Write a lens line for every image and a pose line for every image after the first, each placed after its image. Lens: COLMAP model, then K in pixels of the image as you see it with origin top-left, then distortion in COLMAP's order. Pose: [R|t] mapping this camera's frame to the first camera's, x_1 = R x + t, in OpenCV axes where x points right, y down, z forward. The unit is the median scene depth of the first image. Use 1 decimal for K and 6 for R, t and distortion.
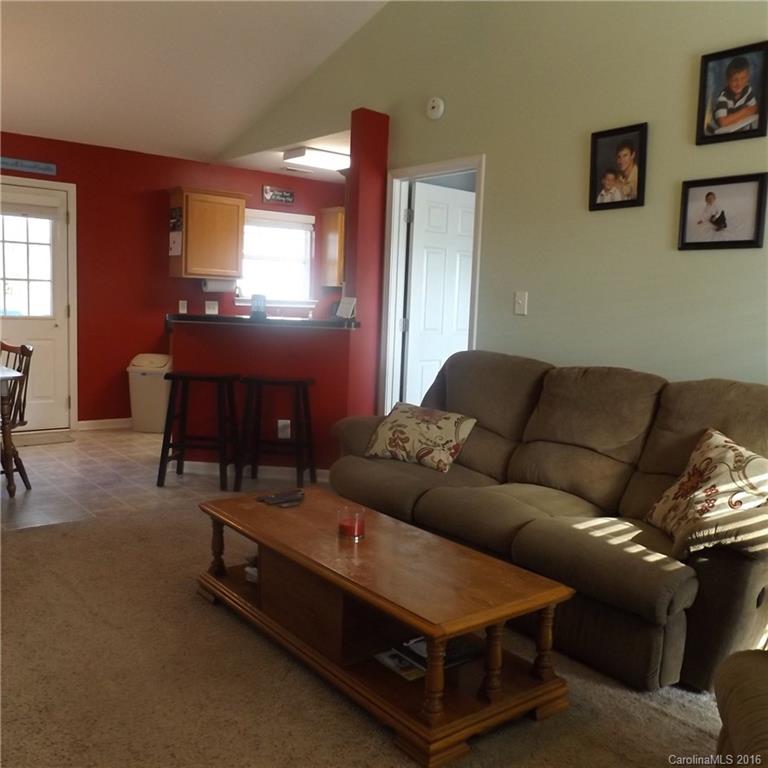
lens RADIAL K [[764.3, 0, 384.5], [0, 764.3, 383.5], [0, 0, 1]] dist [-0.005121, 0.000000]
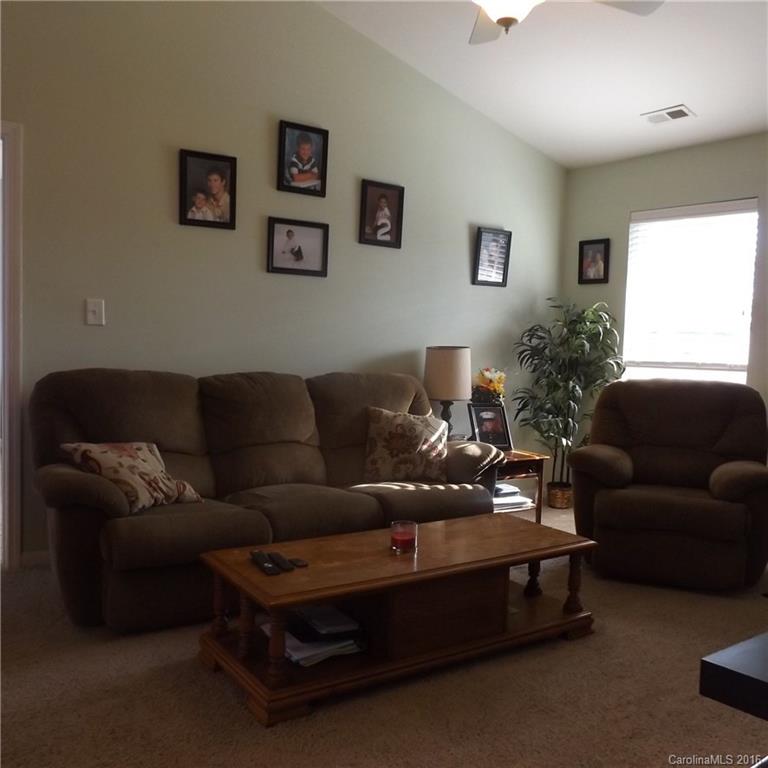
lens RADIAL K [[764.3, 0, 383.9], [0, 764.3, 383.7], [0, 0, 1]] dist [-0.005121, 0.000000]
pose [[0.063930, -0.100837, 0.992847, -0.851316], [0.073019, 0.992688, 0.096119, -0.102832], [-0.995279, 0.066352, 0.070826, 0.751202]]
